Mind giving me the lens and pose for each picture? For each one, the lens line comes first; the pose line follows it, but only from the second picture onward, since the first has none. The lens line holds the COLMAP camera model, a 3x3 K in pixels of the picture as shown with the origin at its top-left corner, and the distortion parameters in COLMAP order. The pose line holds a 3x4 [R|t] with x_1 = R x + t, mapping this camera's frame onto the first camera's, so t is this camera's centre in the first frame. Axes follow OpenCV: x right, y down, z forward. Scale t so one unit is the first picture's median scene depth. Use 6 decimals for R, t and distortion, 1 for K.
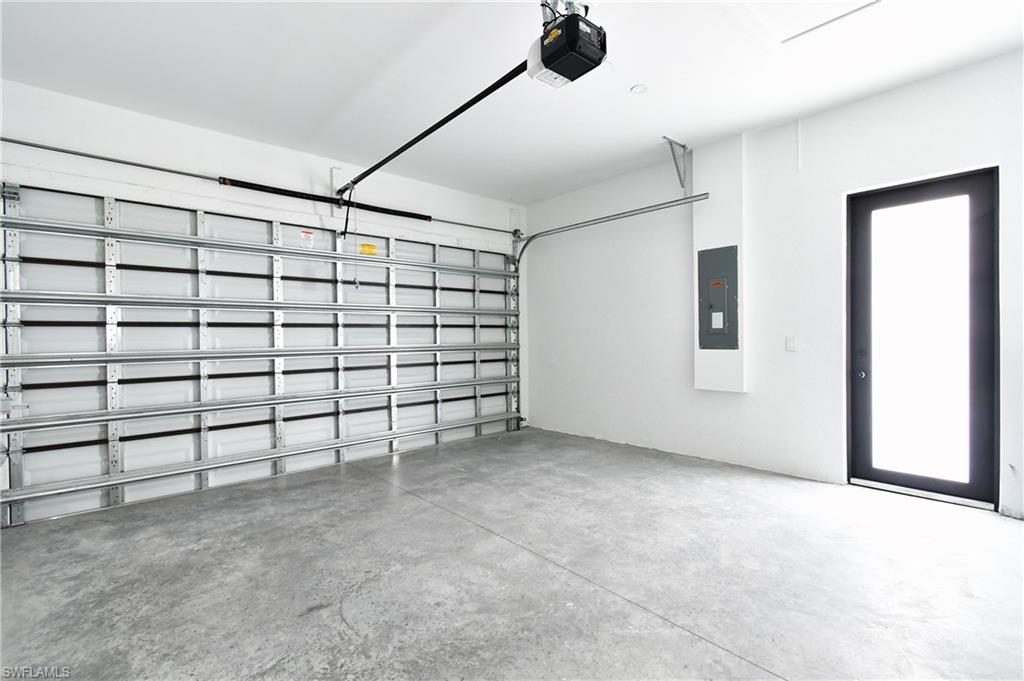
lens RADIAL K [[460.3, 0, 512.0], [0, 460.3, 340.5], [0, 0, 1]] dist [0.003969, -0.004375]
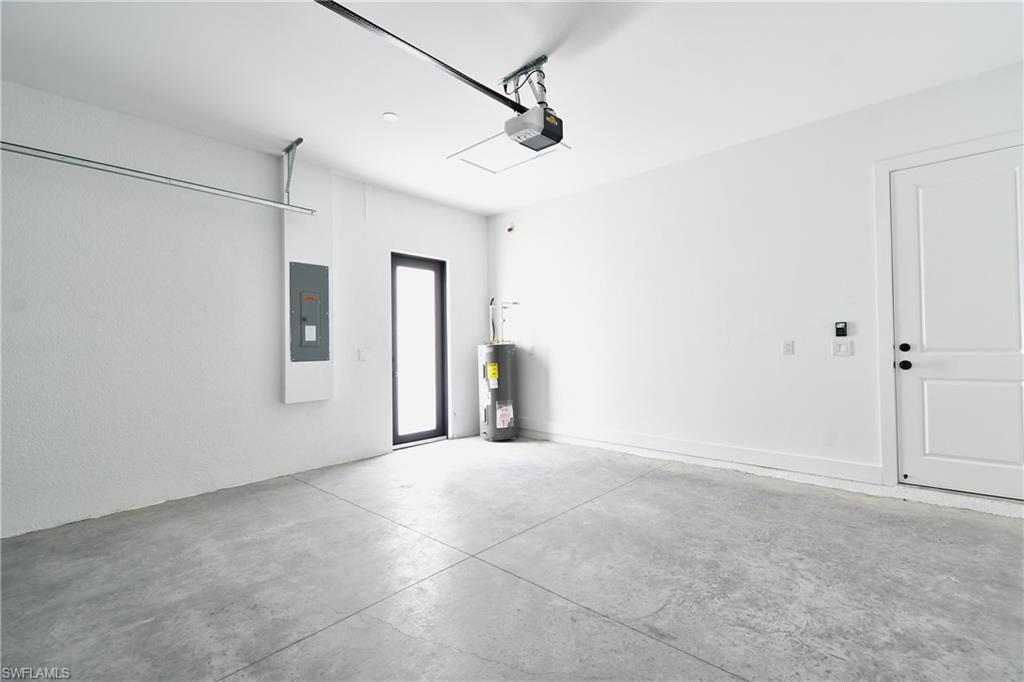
lens RADIAL K [[460.3, 0, 512.0], [0, 460.3, 341.0], [0, 0, 1]] dist [0.003969, -0.004375]
pose [[-0.117784, 0.026640, 0.992682, -0.718855], [0.024948, 0.999404, -0.023860, 0.010874], [-0.992726, 0.021955, -0.118378, 0.757198]]
